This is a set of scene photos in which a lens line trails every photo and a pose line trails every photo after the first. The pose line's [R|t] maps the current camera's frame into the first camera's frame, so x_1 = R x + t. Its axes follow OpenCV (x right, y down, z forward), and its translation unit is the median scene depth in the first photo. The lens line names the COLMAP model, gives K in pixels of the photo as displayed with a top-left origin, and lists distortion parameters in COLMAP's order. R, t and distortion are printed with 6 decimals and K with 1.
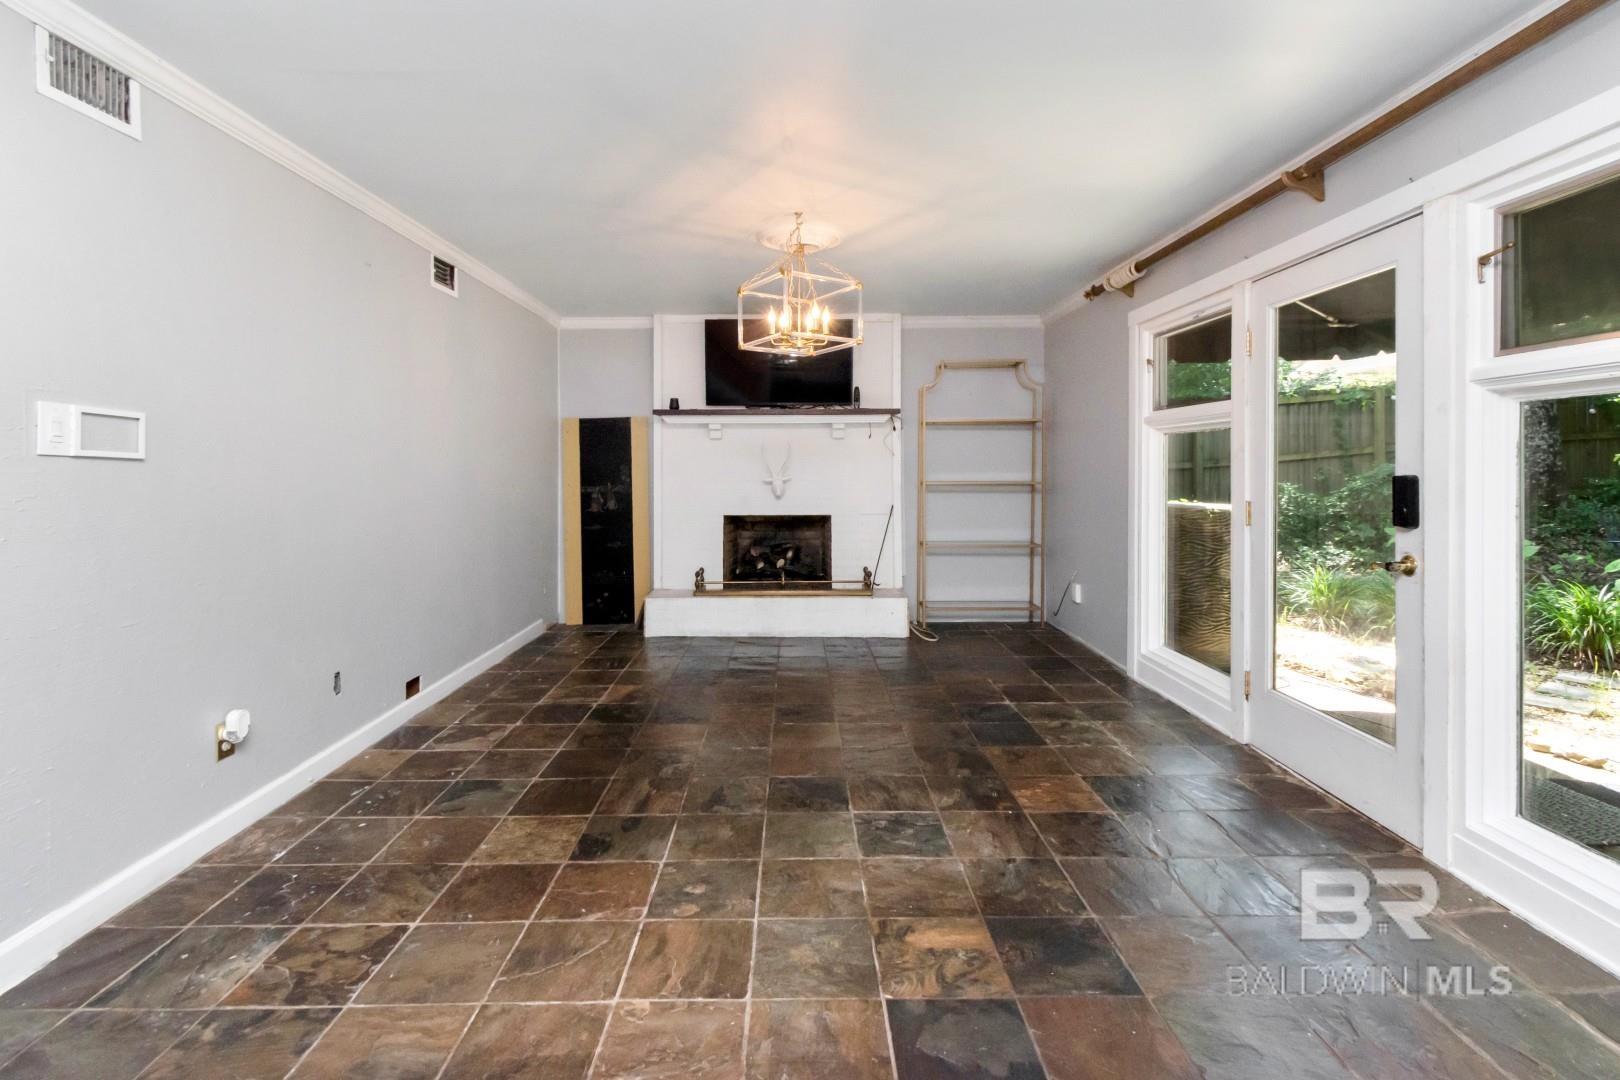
lens RADIAL K [[737.0, 0, 802.2], [0, 737.0, 466.1], [0, 0, 1]] dist [0.000919, -0.000248]
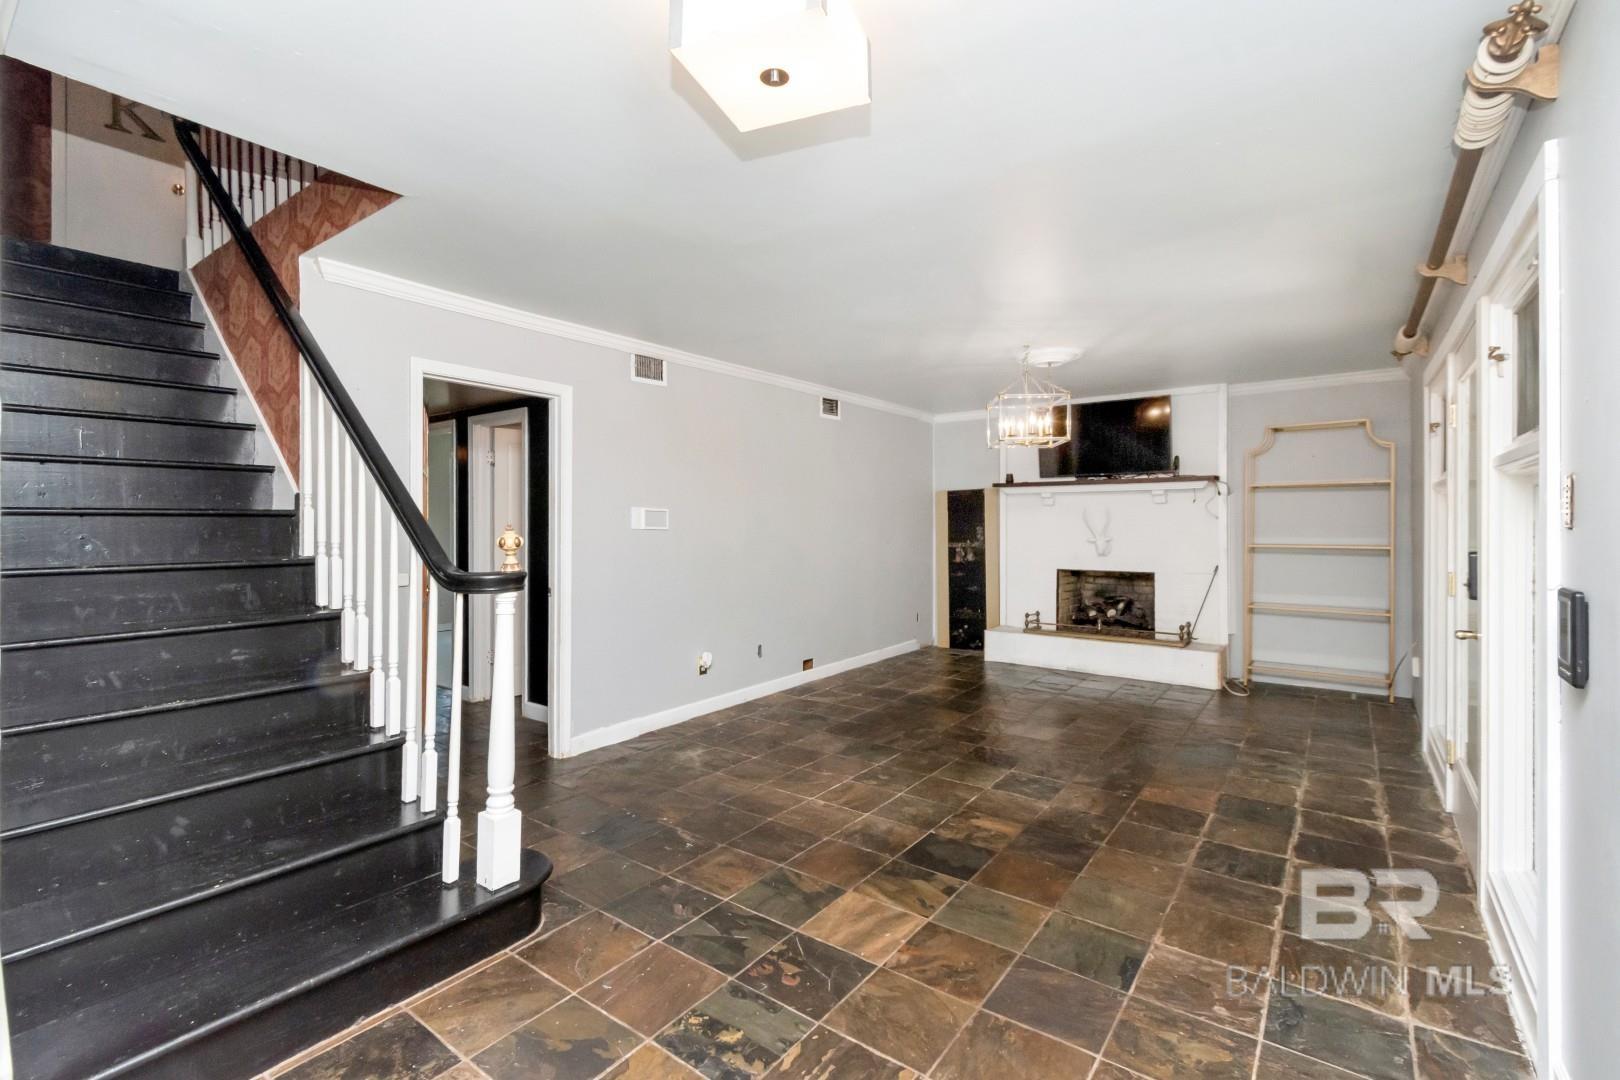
lens RADIAL K [[723.5, 0, 805.8], [0, 723.5, 515.6], [0, 0, 1]] dist [0.000582, -0.000136]
pose [[0.795033, -0.005032, -0.606546, 0.504696], [0.002577, 0.999985, -0.004919, -0.026636], [0.606561, 0.002348, 0.795033, -0.321799]]
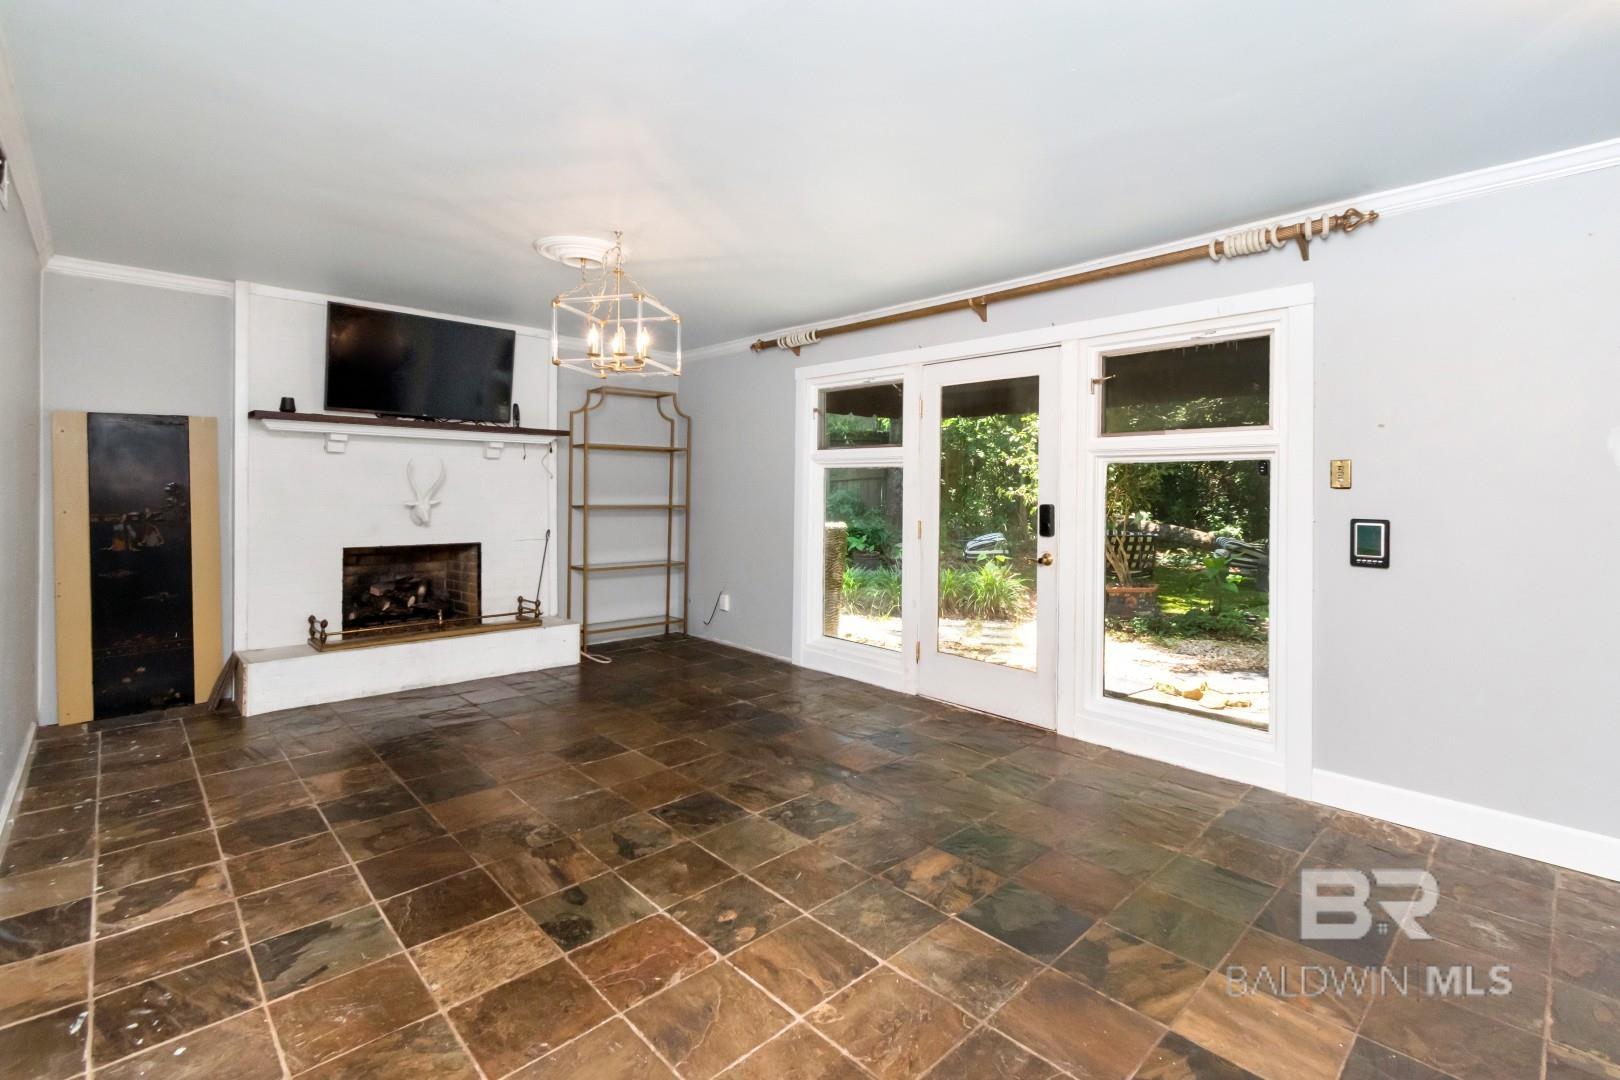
lens RADIAL K [[732.8, 0, 805.1], [0, 732.8, 489.6], [0, 0, 1]] dist [0.002614, -0.000170]
pose [[0.732174, 0.011065, 0.681028, -0.505426], [-0.015623, 0.999878, 0.000551, -0.009060], [-0.680939, -0.011043, 0.732257, 0.131705]]
